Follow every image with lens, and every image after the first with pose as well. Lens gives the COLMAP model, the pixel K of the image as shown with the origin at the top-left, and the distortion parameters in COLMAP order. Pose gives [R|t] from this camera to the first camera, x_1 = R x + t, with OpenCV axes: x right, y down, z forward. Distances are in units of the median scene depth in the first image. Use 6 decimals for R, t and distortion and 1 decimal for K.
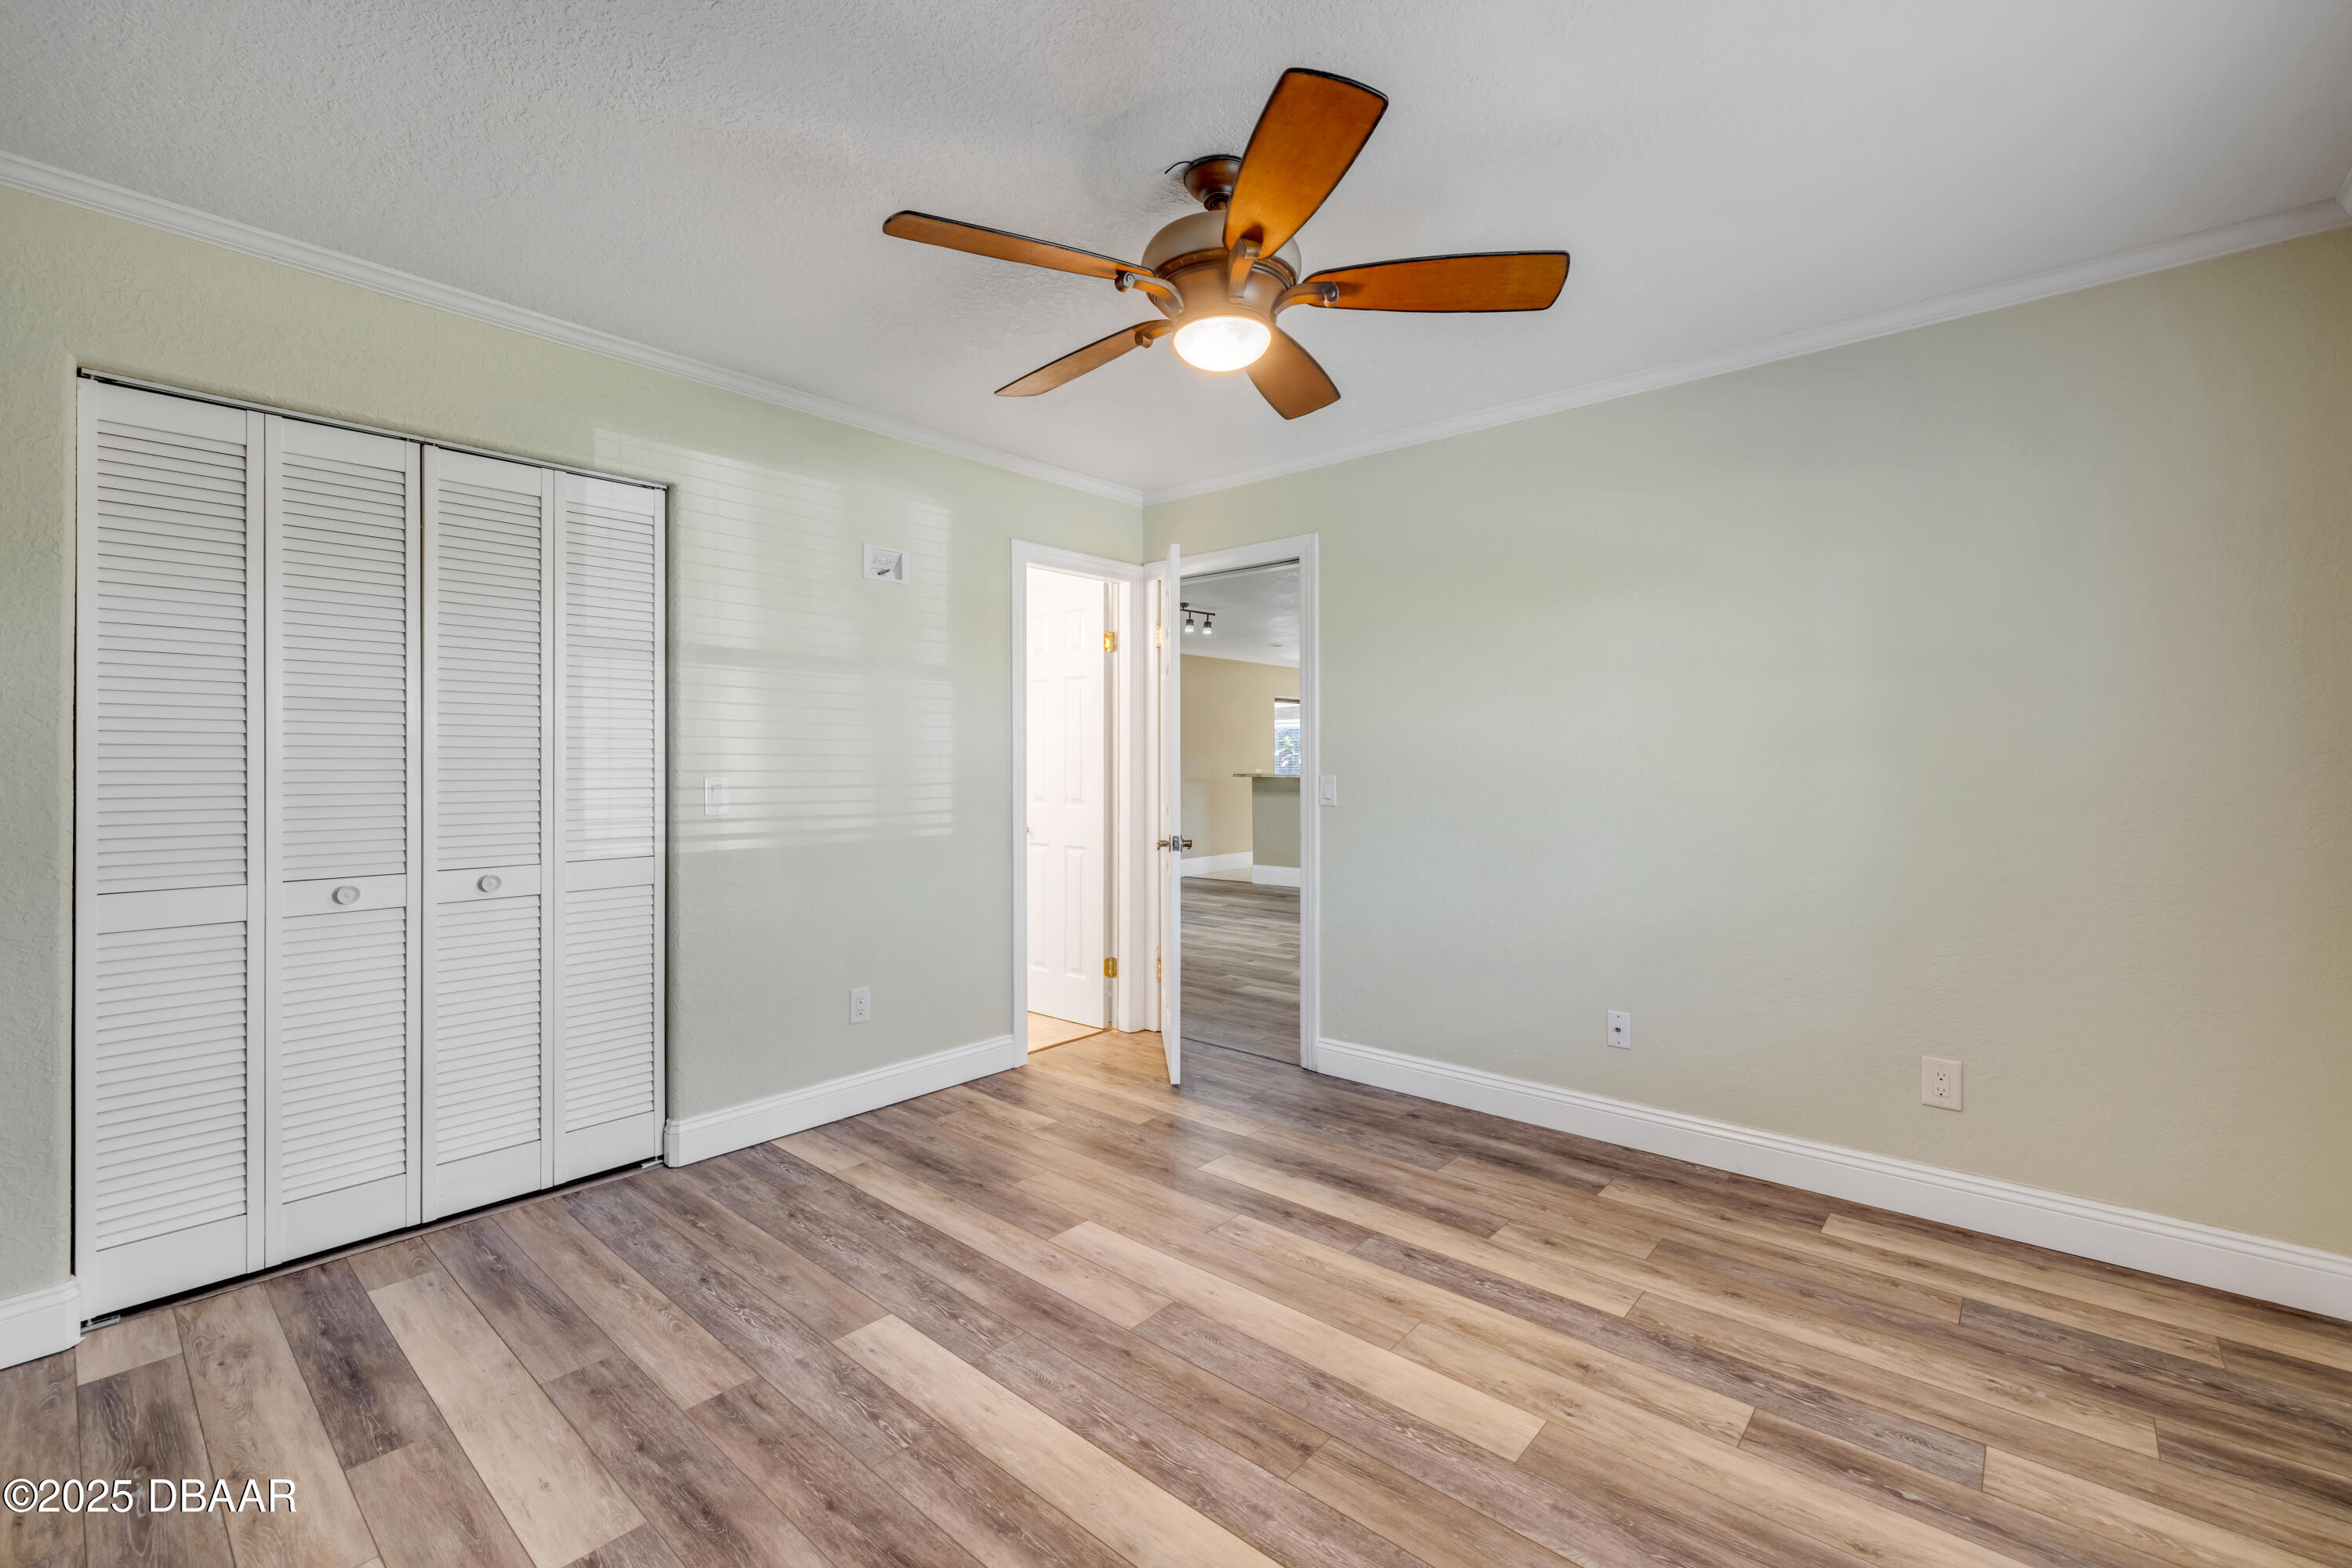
lens RADIAL K [[988.4, 0, 1169.9], [0, 988.4, 759.6], [0, 0, 1]] dist [-0.000610, -0.000048]
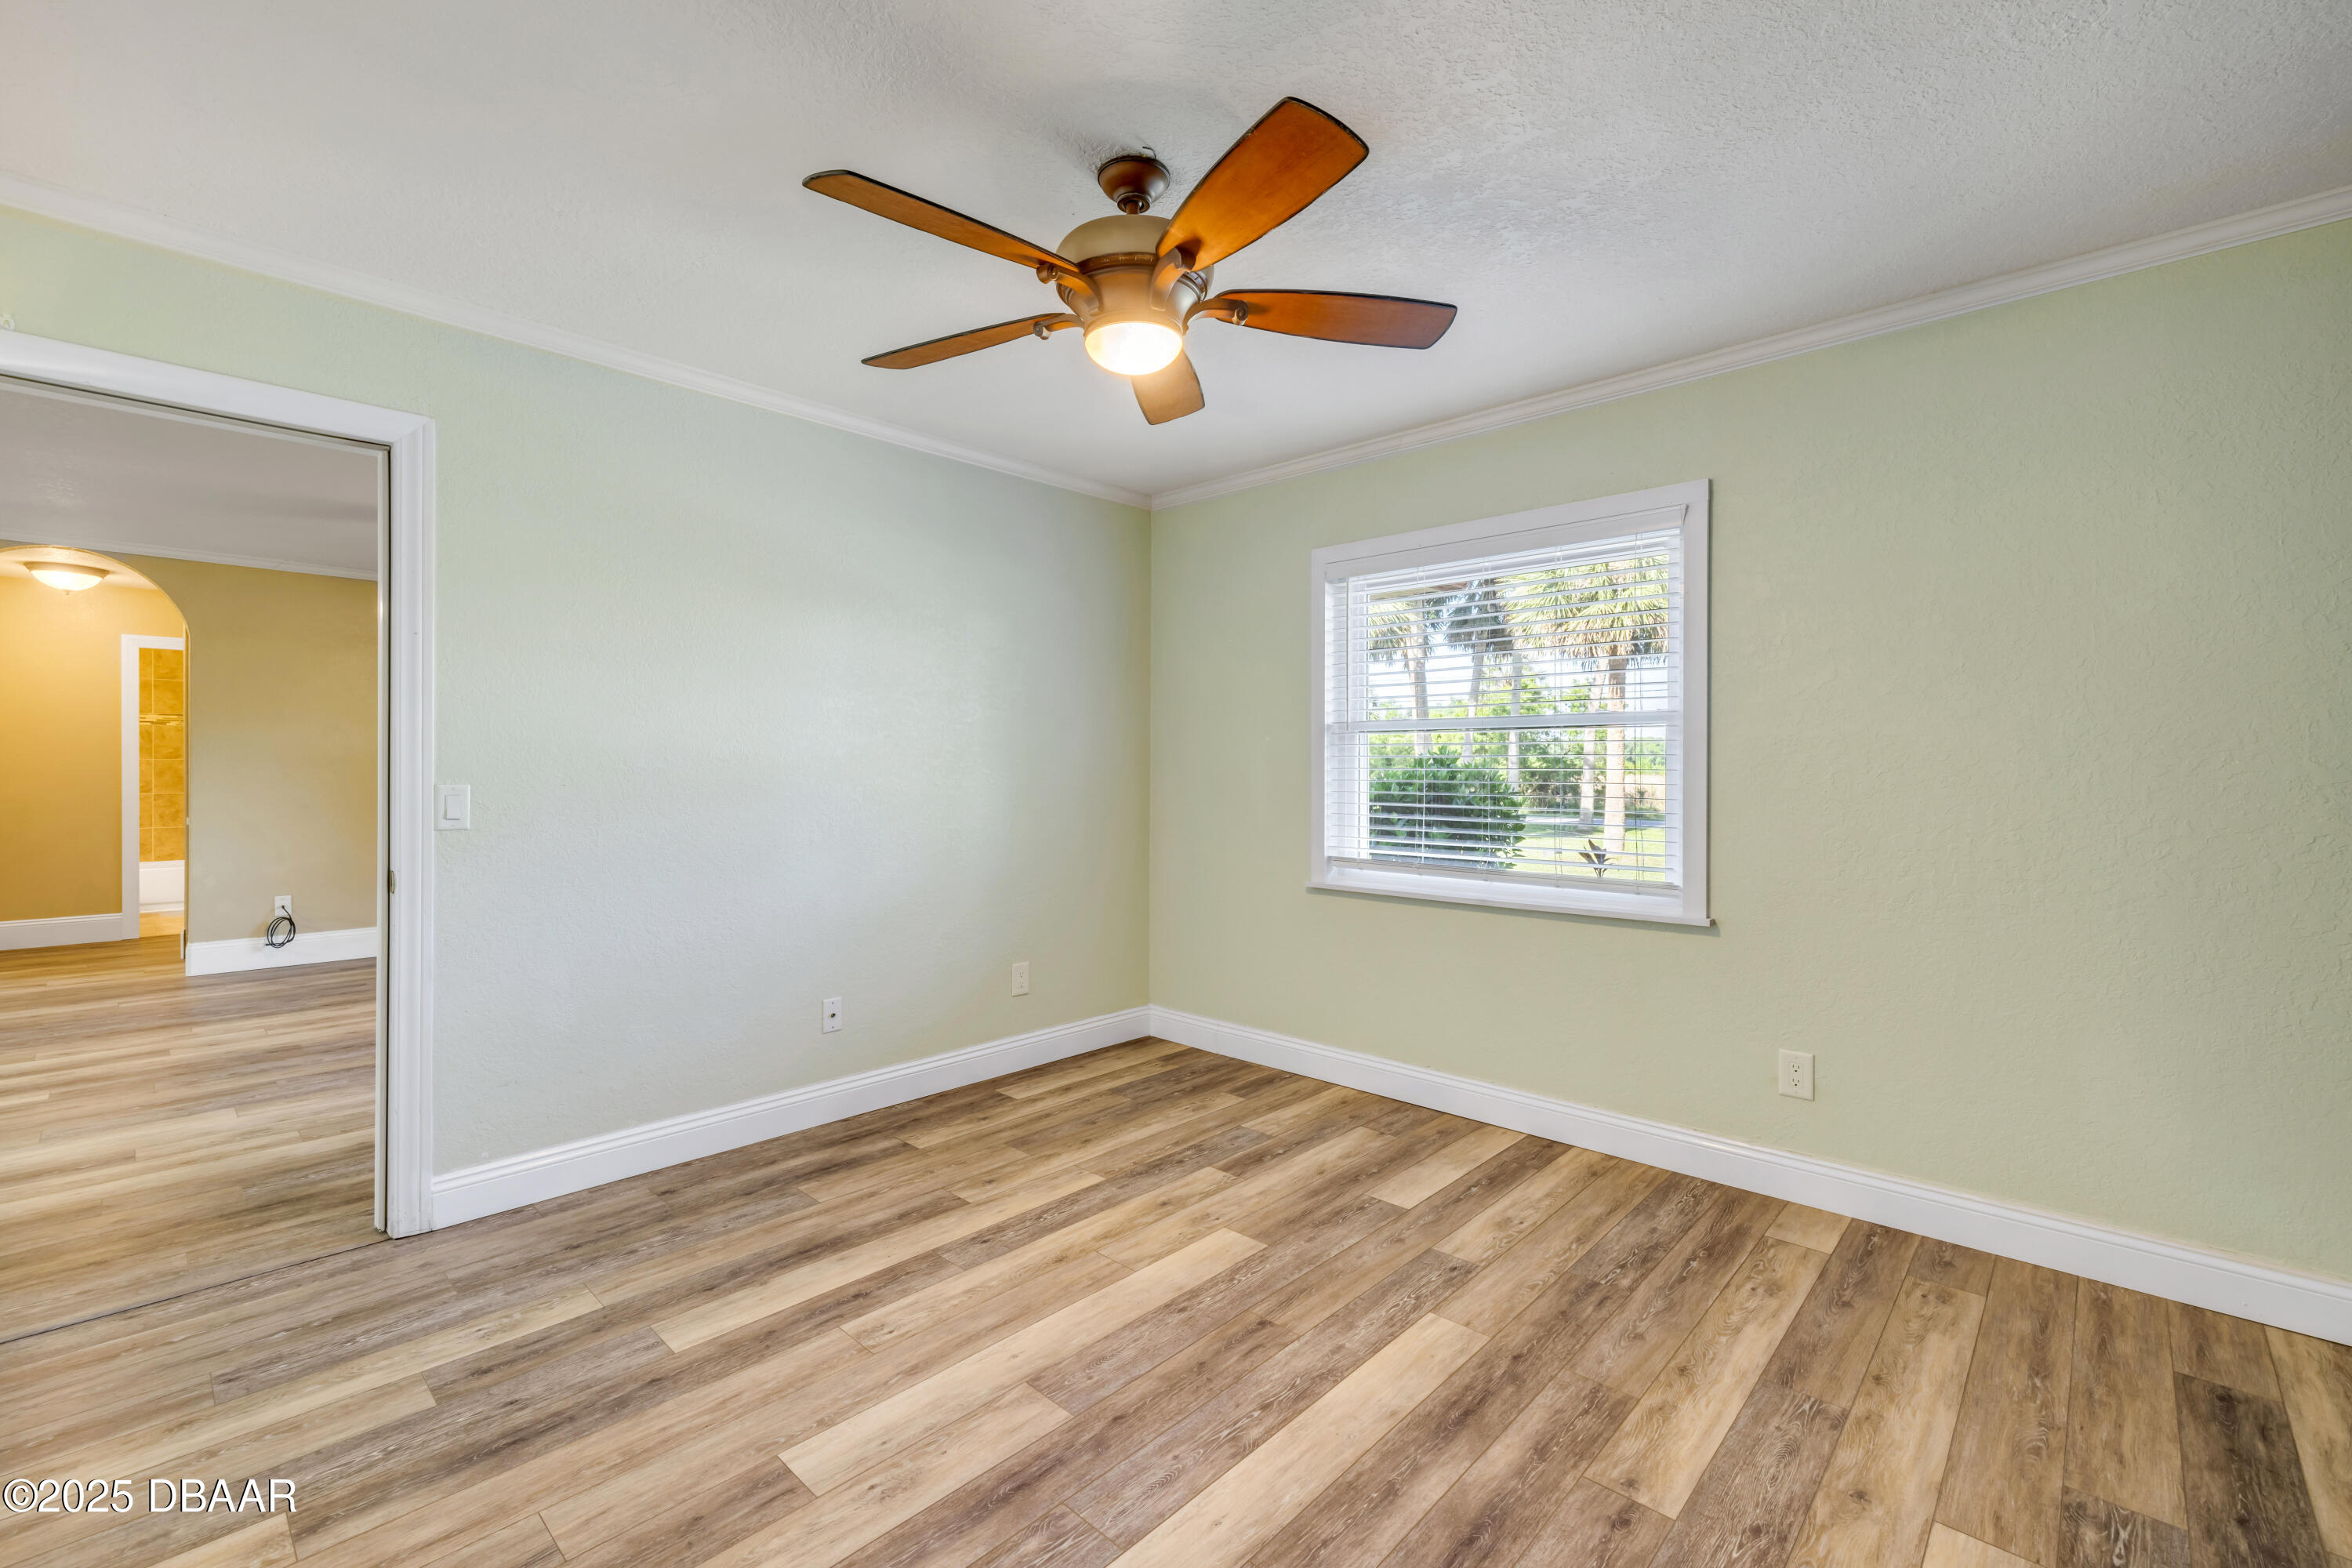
lens RADIAL K [[988.4, 0, 1169.9], [0, 988.4, 759.6], [0, 0, 1]] dist [-0.000610, -0.000048]
pose [[0.043806, 0.010488, 0.998985, -0.770668], [-0.006587, 0.999926, -0.010209, 0.004596], [-0.999018, -0.006134, 0.043872, 0.741638]]
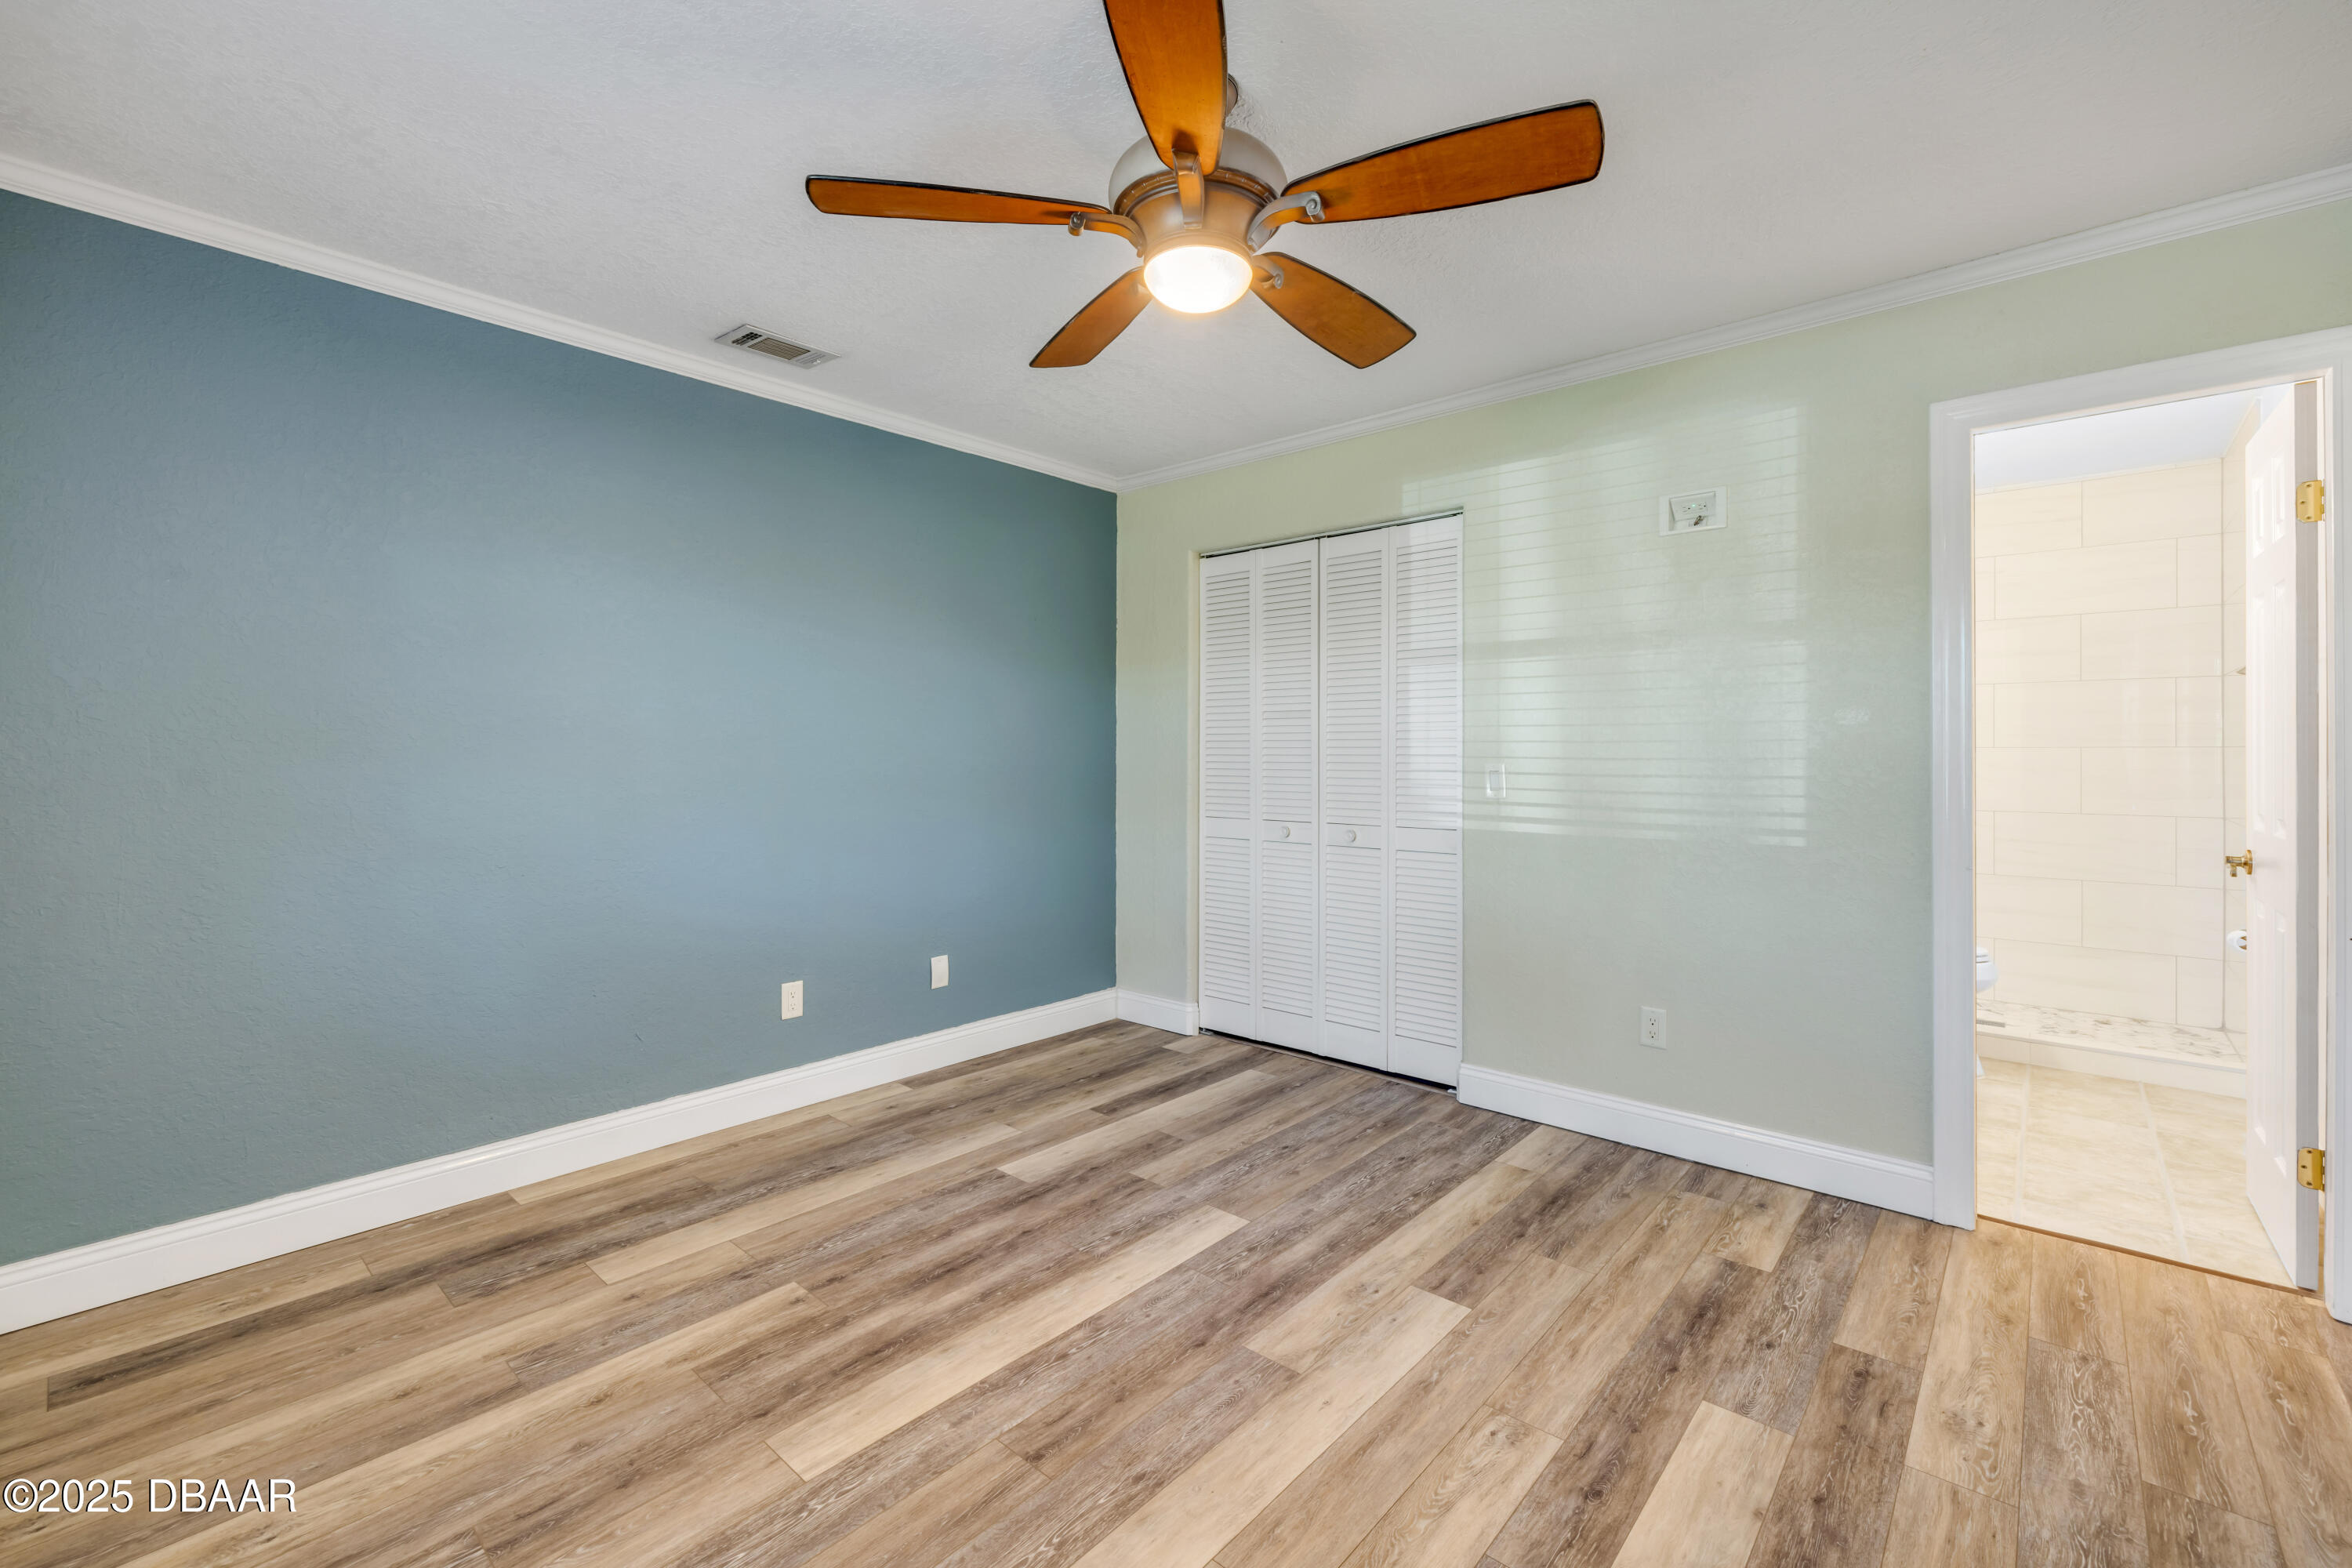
lens RADIAL K [[1001.2, 0, 1183.6], [0, 1001.2, 744.1], [0, 0, 1]] dist [-0.003375, -0.000131]
pose [[-0.001597, -0.007036, -0.999974, 0.779450], [0.003803, 0.999968, -0.007042, 0.004170], [0.999991, -0.003814, -0.001571, 0.798474]]
